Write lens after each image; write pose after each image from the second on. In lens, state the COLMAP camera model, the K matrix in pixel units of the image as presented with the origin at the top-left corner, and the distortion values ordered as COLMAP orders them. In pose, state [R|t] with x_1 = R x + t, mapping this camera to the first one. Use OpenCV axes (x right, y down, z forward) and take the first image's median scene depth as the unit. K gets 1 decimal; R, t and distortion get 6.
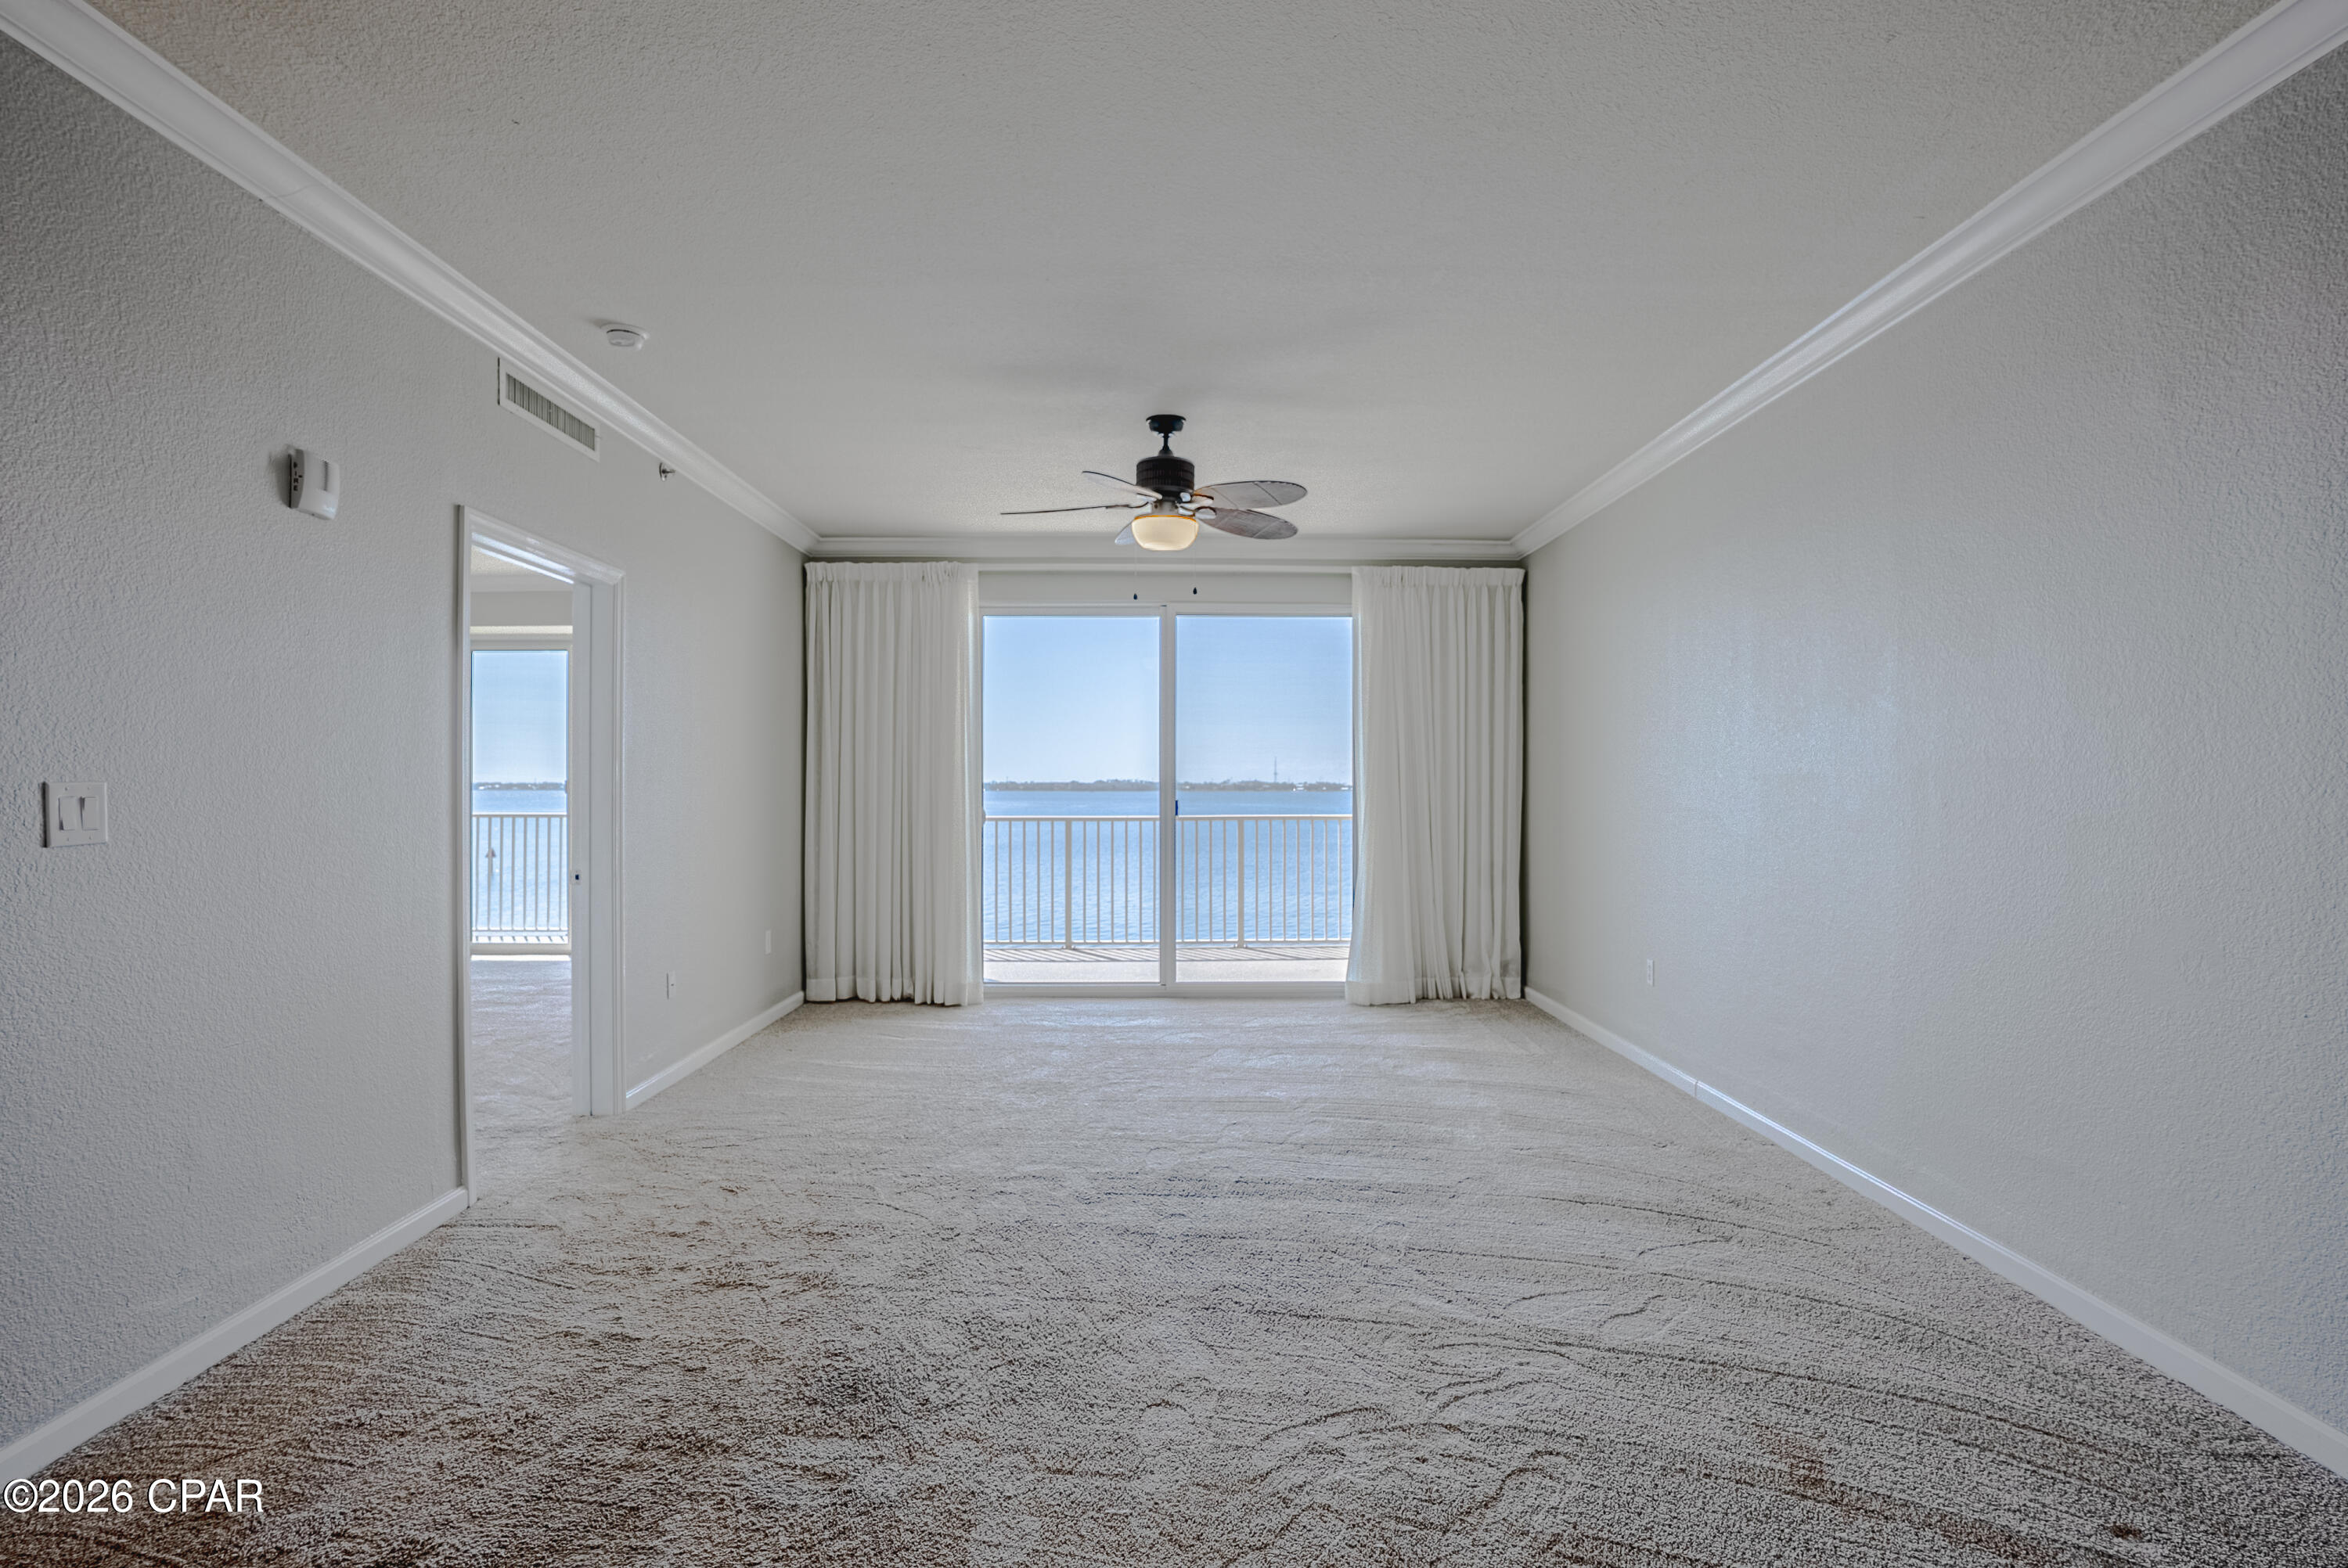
lens RADIAL K [[1160.0, 0, 1178.9], [0, 1160.0, 779.4], [0, 0, 1]] dist [-0.054910, 0.006600]
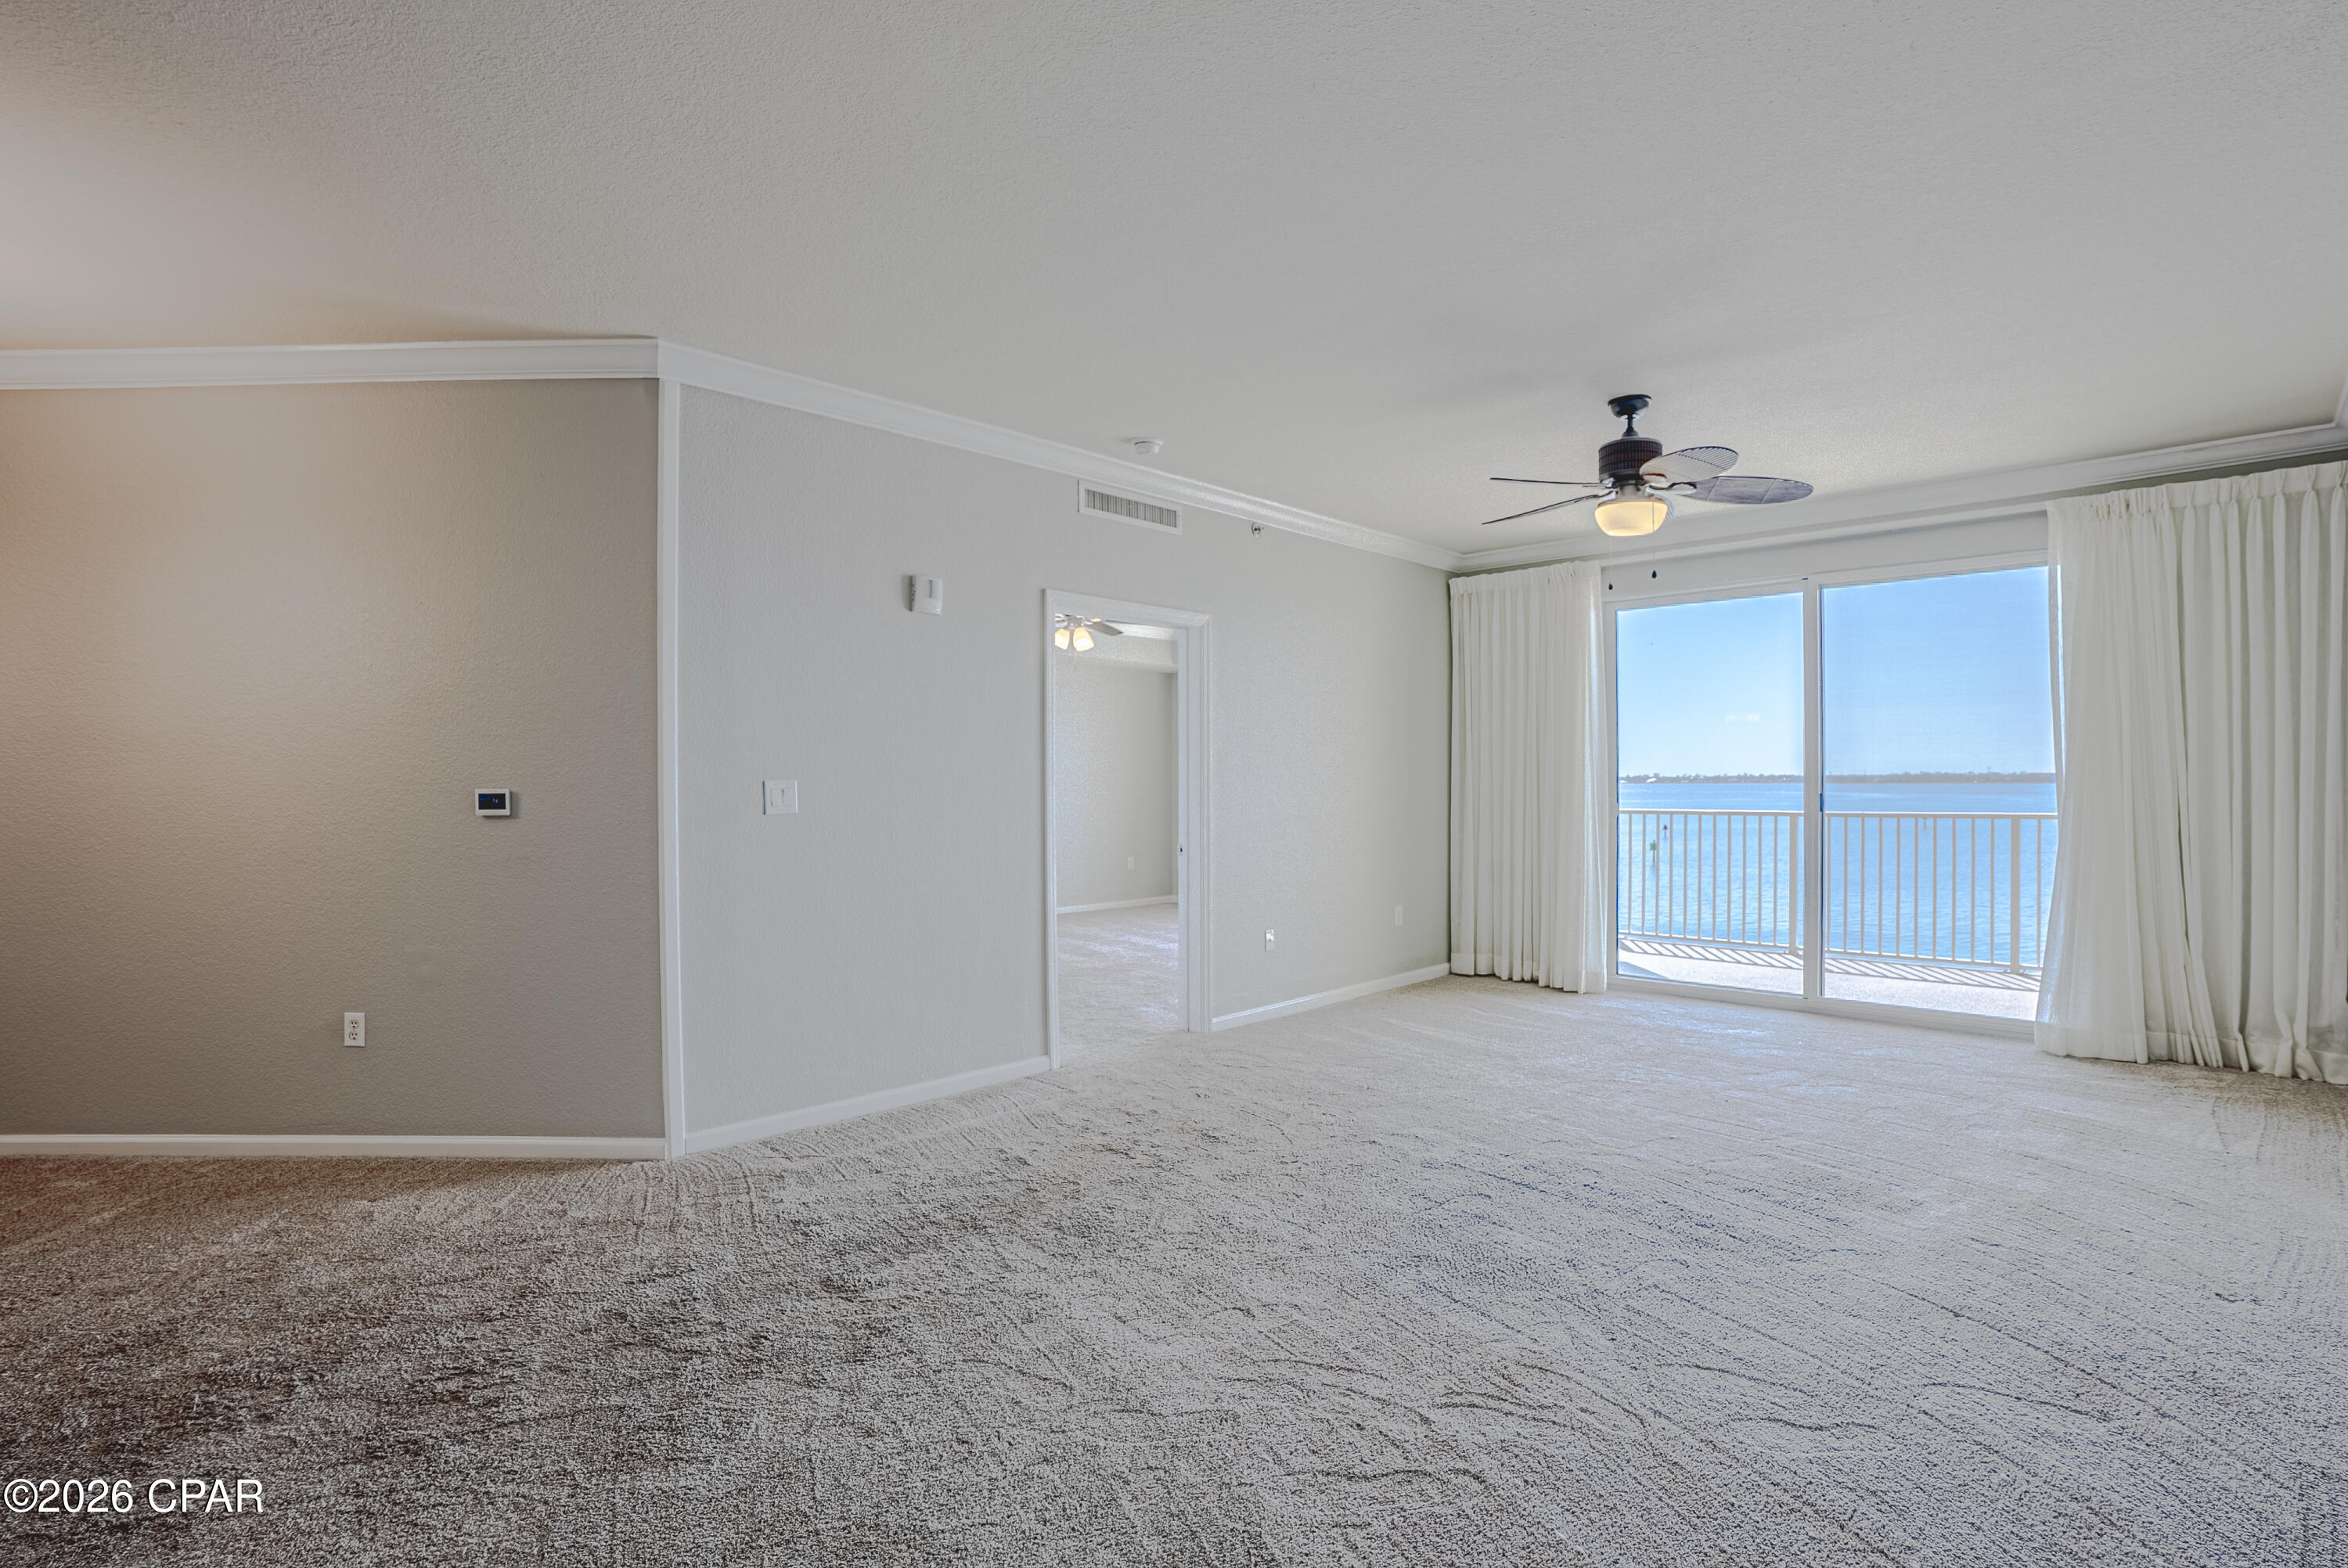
lens RADIAL K [[1113.5, 0, 1179.6], [0, 1113.5, 780.7], [0, 0, 1]] dist [-0.065274, 0.021650]
pose [[0.703617, -0.002007, -0.710576, 0.257400], [0.007446, 0.999962, 0.004549, -0.000264], [0.710540, -0.008492, 0.703605, 0.058252]]
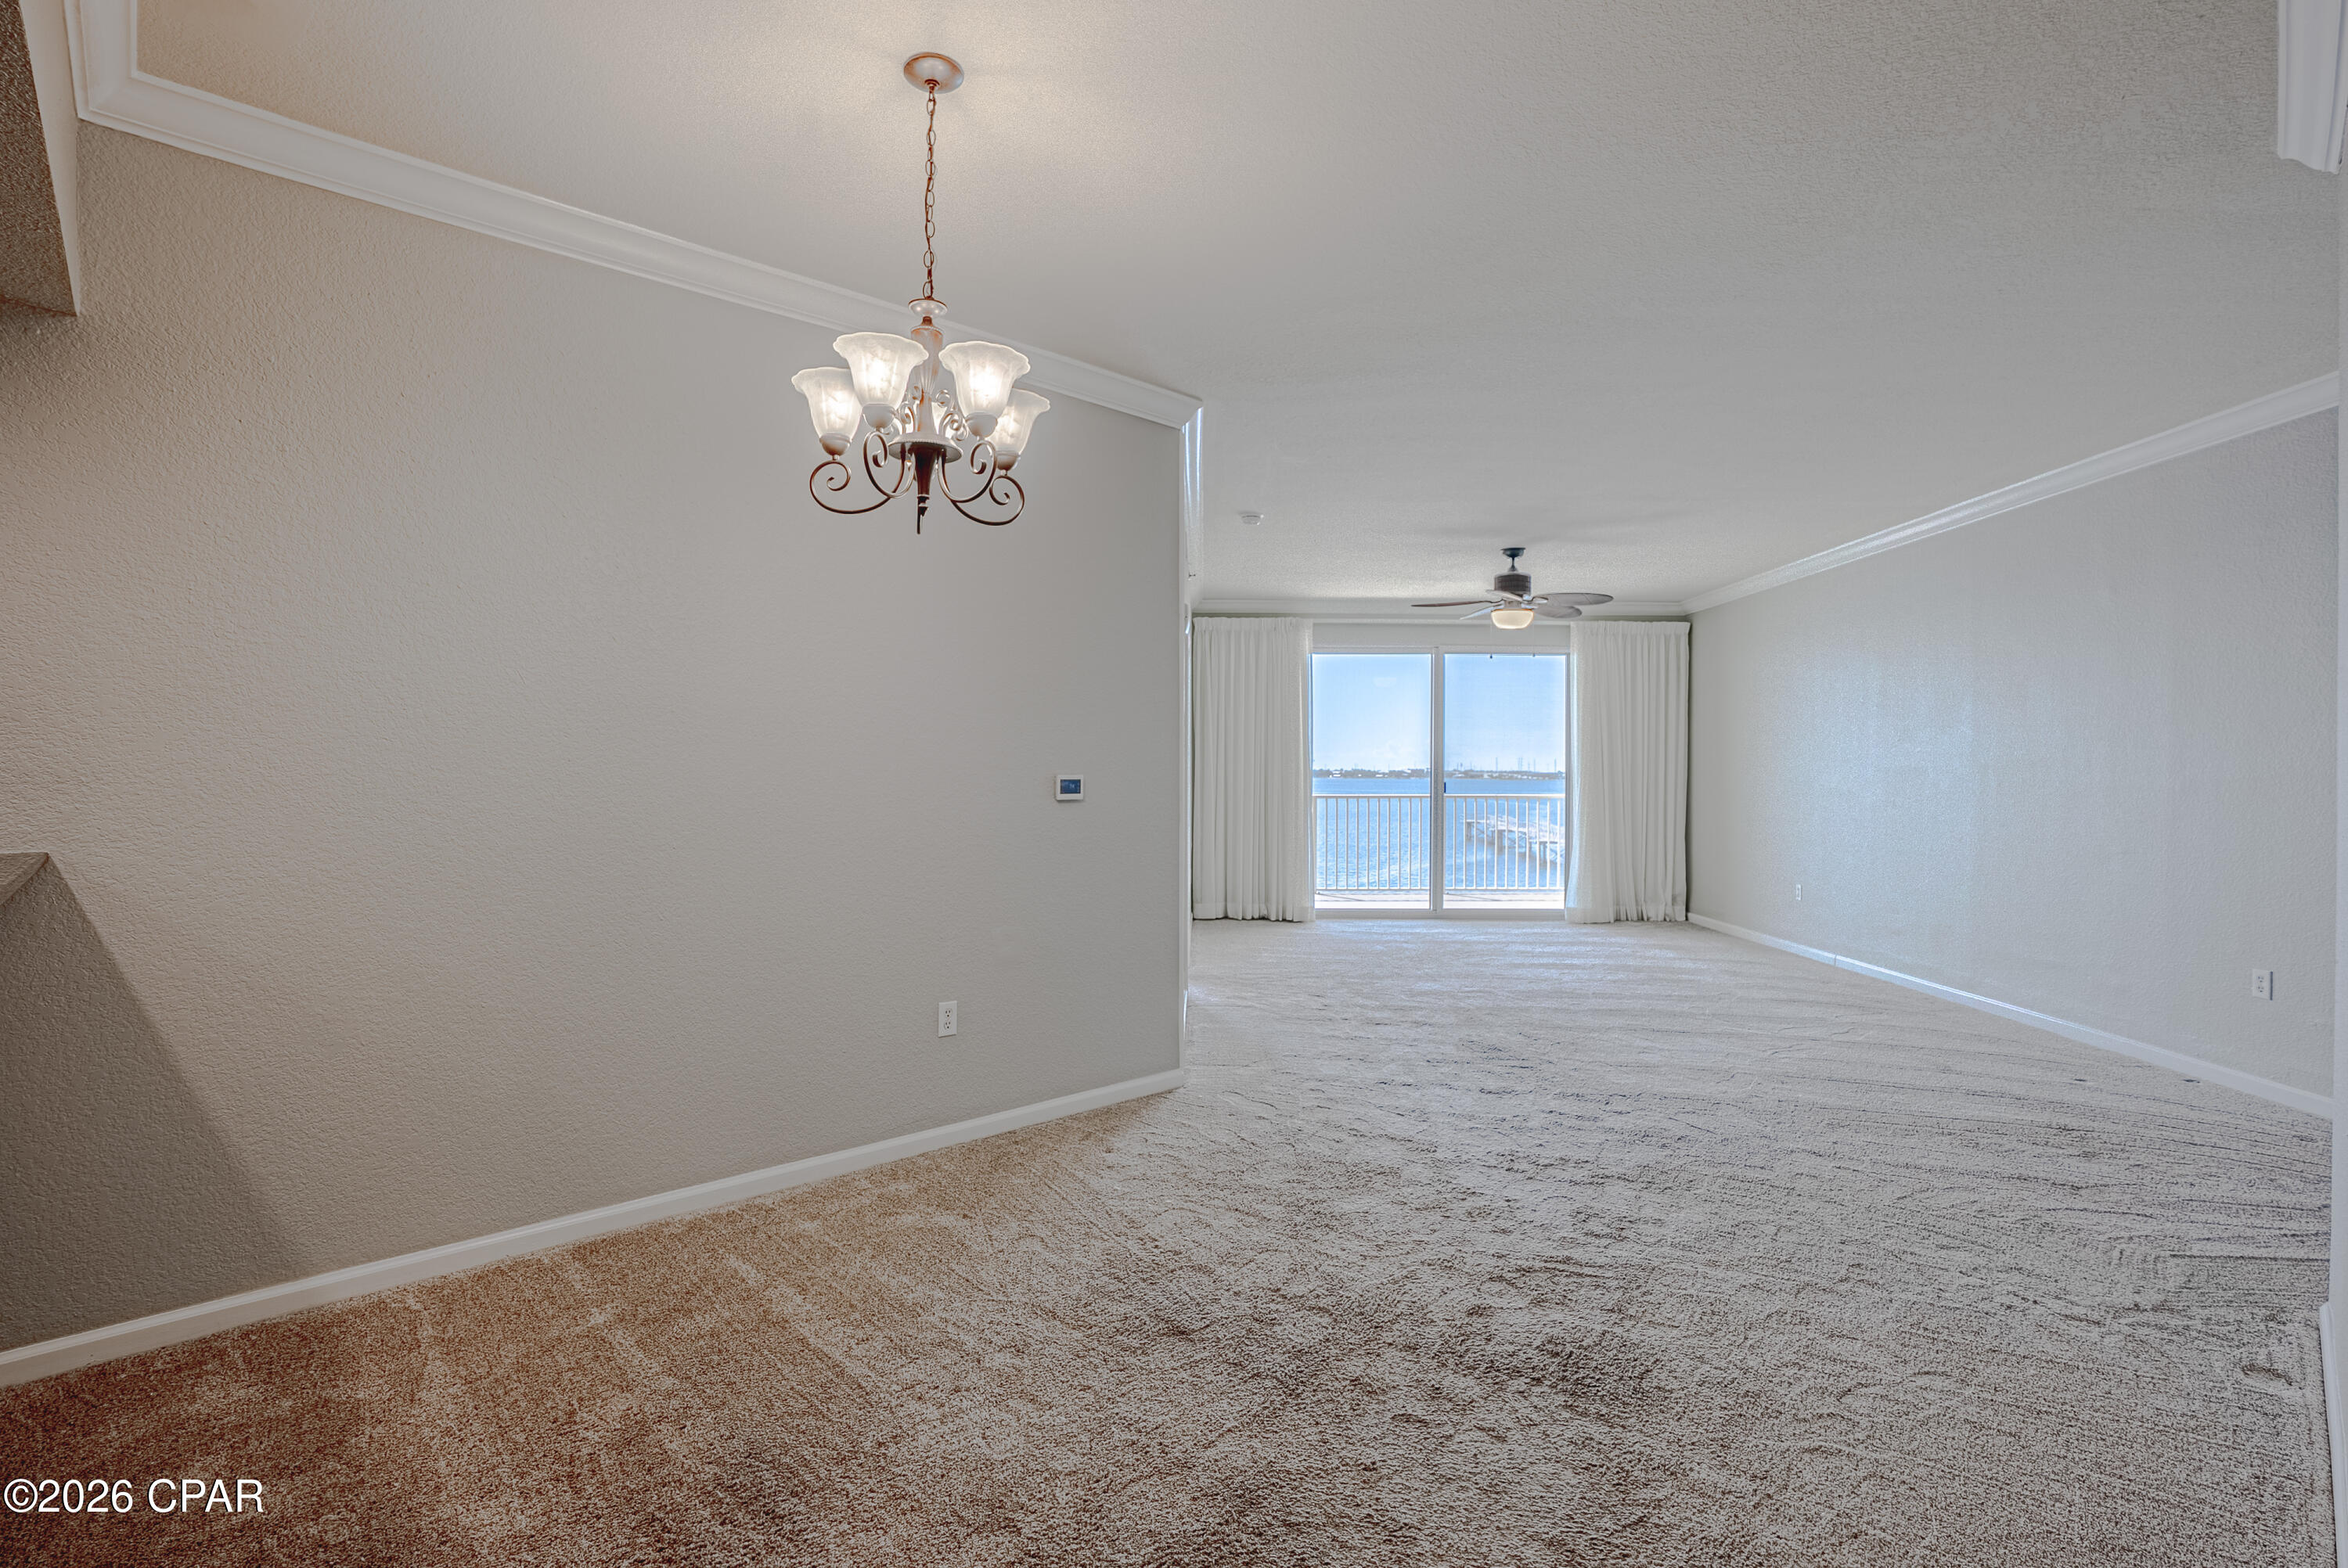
lens RADIAL K [[1113.5, 0, 1176.1], [0, 1113.5, 775.1], [0, 0, 1]] dist [-0.065274, 0.021650]
pose [[0.999216, 0.005132, -0.039251, -0.293968], [-0.004790, 0.999950, 0.008792, -0.001849], [0.039294, -0.008597, 0.999191, -0.407386]]
